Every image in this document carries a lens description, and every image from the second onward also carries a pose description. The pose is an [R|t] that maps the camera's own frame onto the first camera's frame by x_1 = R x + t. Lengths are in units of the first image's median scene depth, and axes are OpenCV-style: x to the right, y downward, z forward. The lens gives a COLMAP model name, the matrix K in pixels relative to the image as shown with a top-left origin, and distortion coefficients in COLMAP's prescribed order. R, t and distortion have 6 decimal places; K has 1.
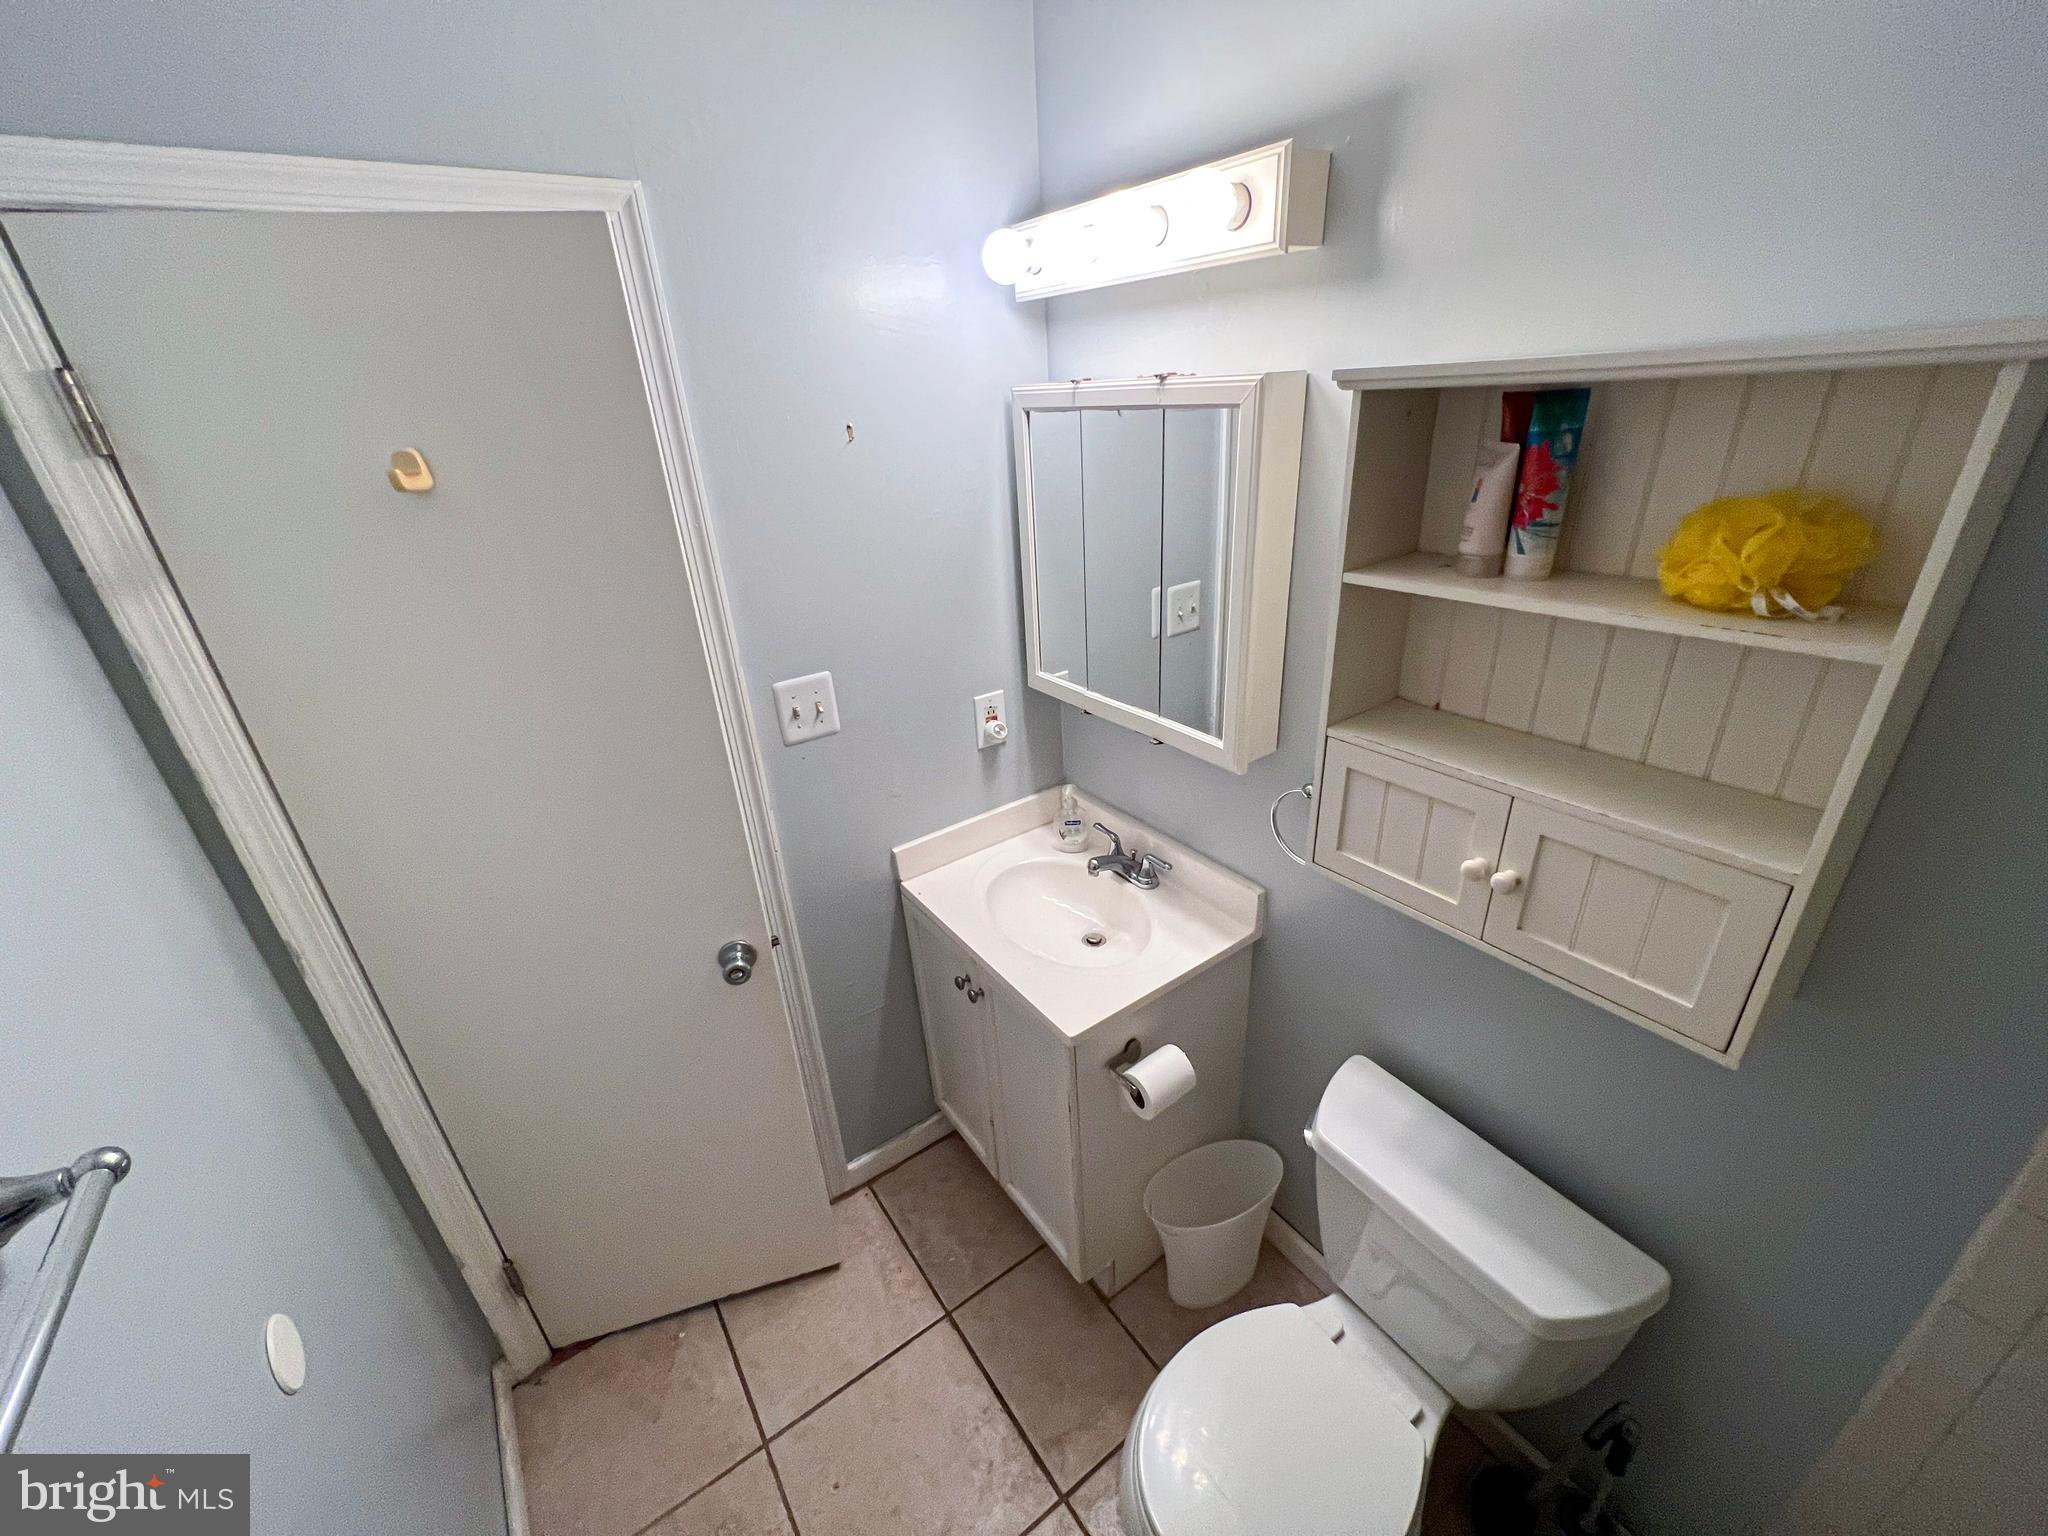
lens RADIAL K [[819.2, 0, 1024.8], [0, 819.2, 776.2], [0, 0, 1]] dist [-0.000686, 0.000402]
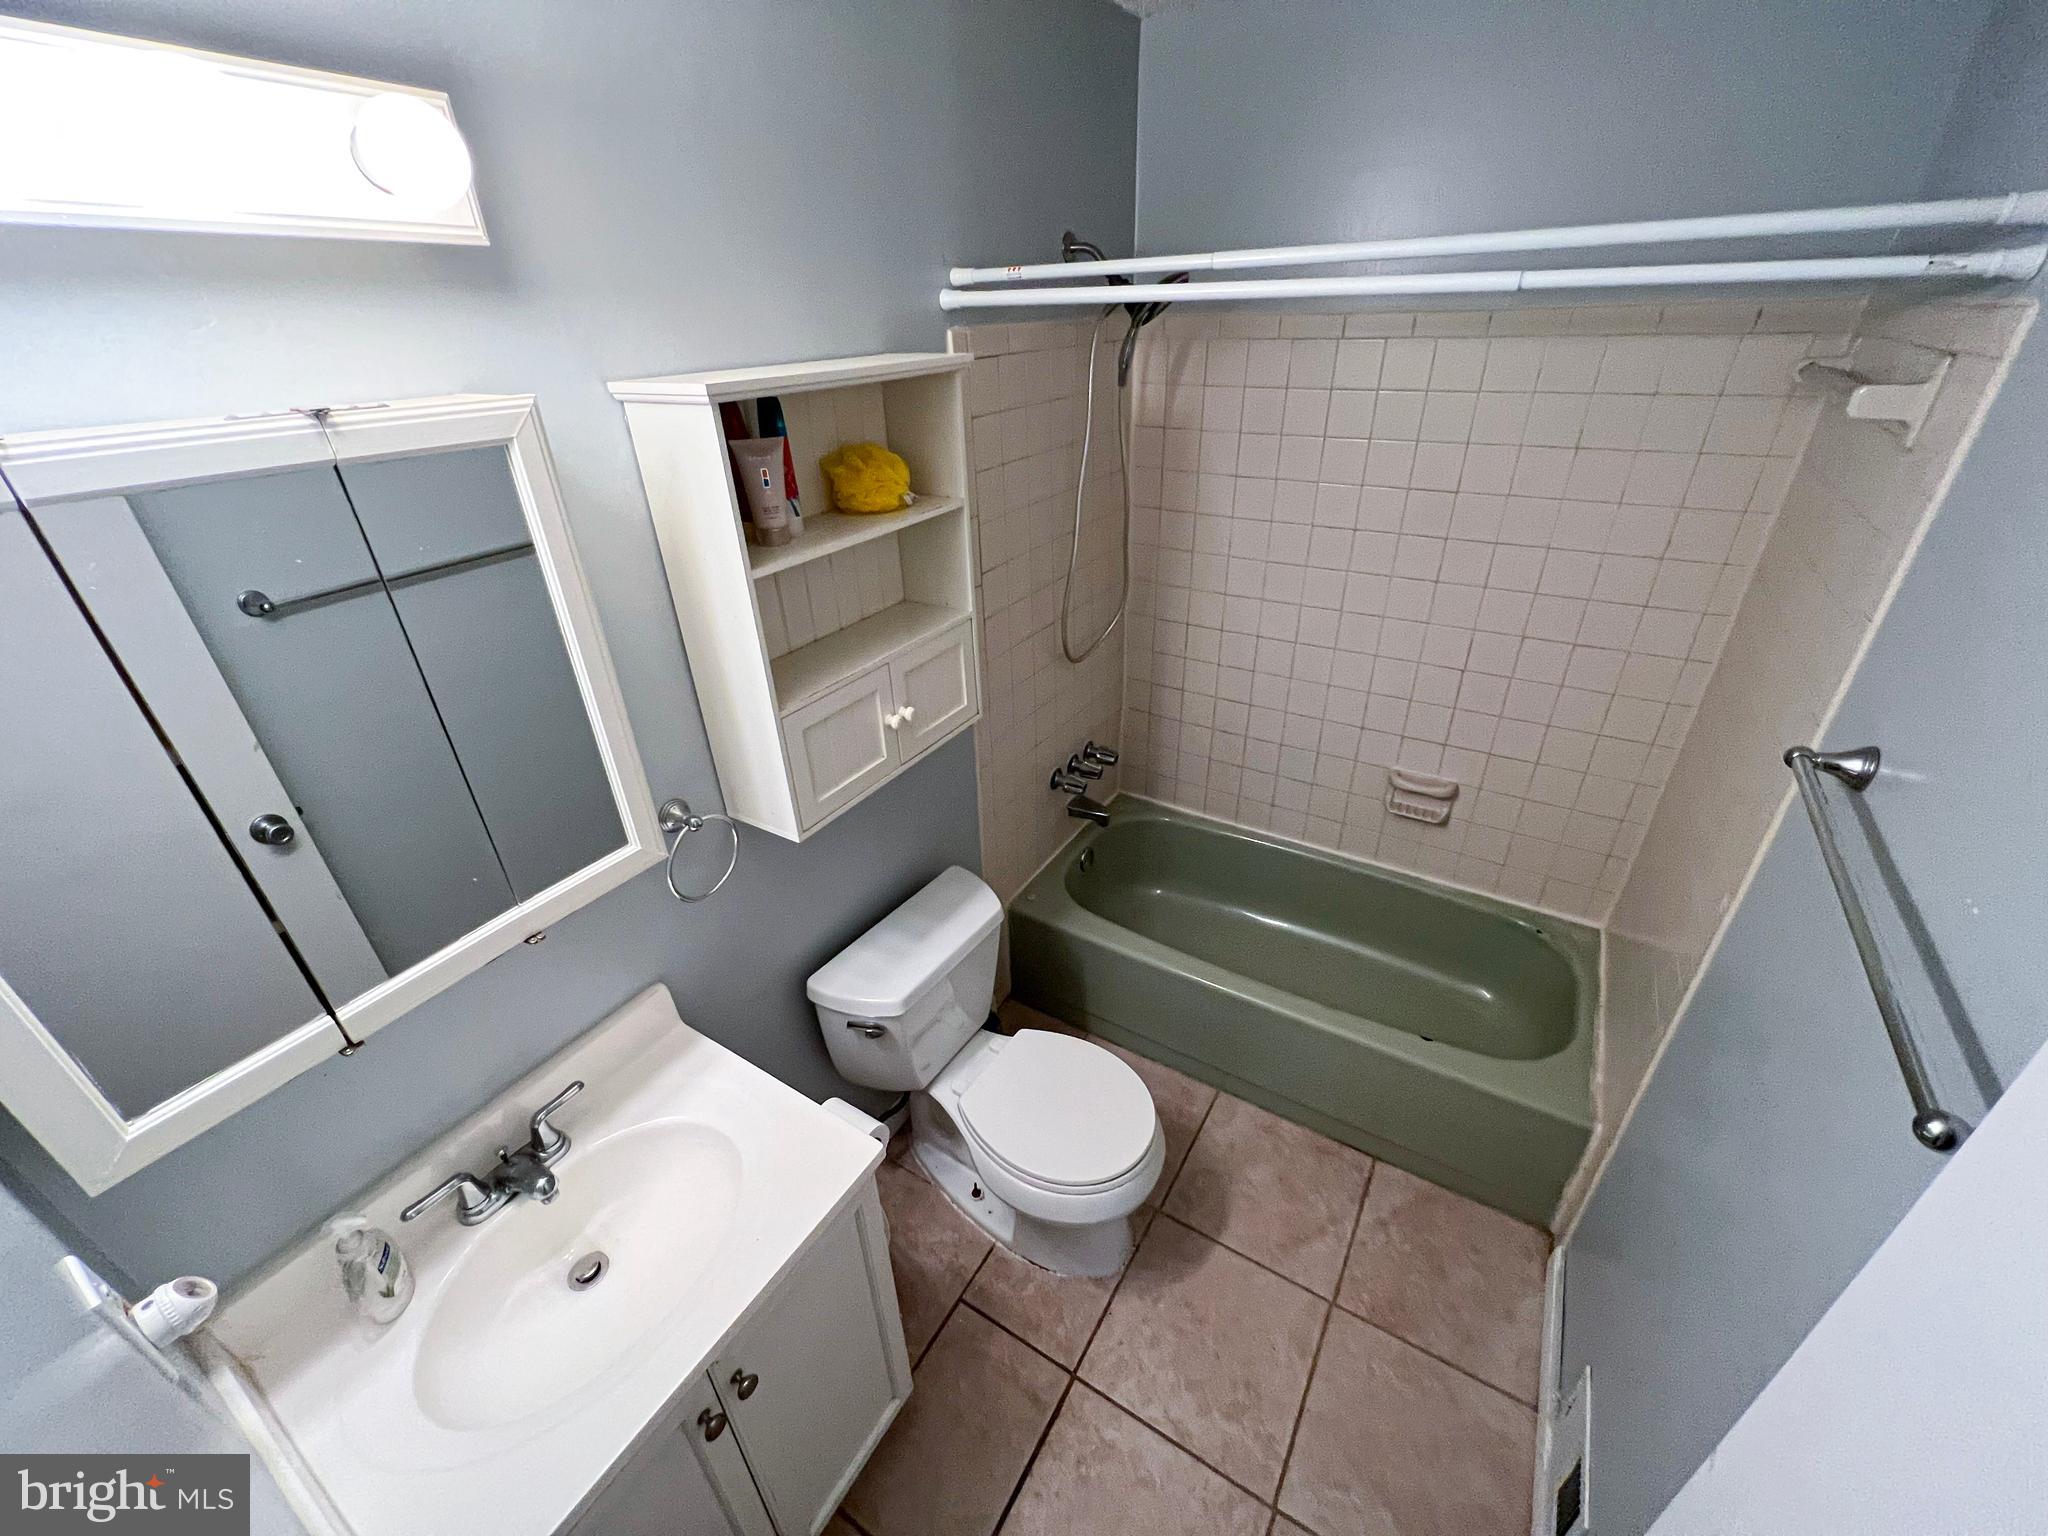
lens RADIAL K [[819.2, 0, 1024.8], [0, 819.2, 776.2], [0, 0, 1]] dist [-0.000686, 0.000402]
pose [[-0.386717, -0.396064, 0.832817, -0.565044], [0.441818, 0.713119, 0.544297, -0.363079], [-0.809473, 0.578442, -0.100787, 0.730418]]
